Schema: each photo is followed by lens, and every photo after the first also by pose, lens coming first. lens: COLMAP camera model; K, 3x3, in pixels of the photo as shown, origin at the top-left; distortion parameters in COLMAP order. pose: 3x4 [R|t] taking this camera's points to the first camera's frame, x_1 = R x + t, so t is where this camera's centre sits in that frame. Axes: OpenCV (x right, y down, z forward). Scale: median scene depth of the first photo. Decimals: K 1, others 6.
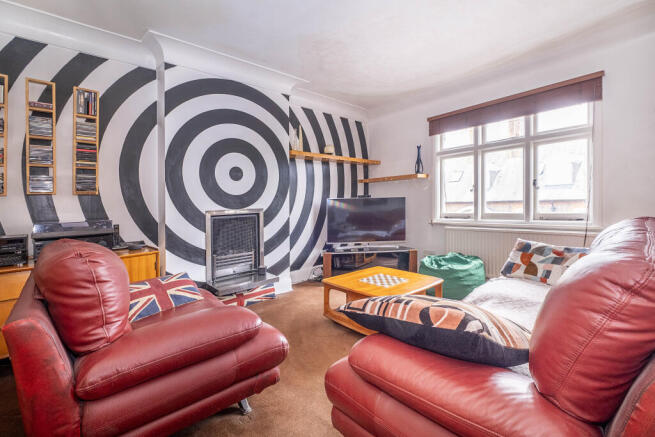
lens RADIAL K [[283.4, 0, 329.6], [0, 283.4, 218.6], [0, 0, 1]] dist [-0.002797, -0.000310]
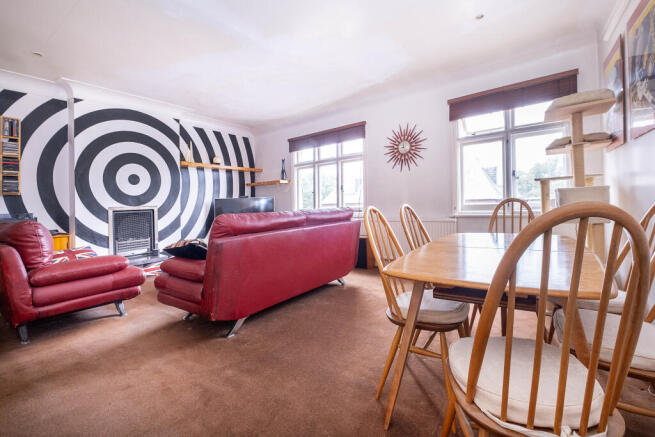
lens RADIAL K [[315.2, 0, 326.8], [0, 315.2, 219.3], [0, 0, 1]] dist [0.001578, -0.000146]
pose [[0.989485, -0.011324, 0.144191, 0.363177], [0.013418, 0.999818, -0.013564, 0.062753], [-0.144011, 0.015357, 0.989457, -0.615367]]
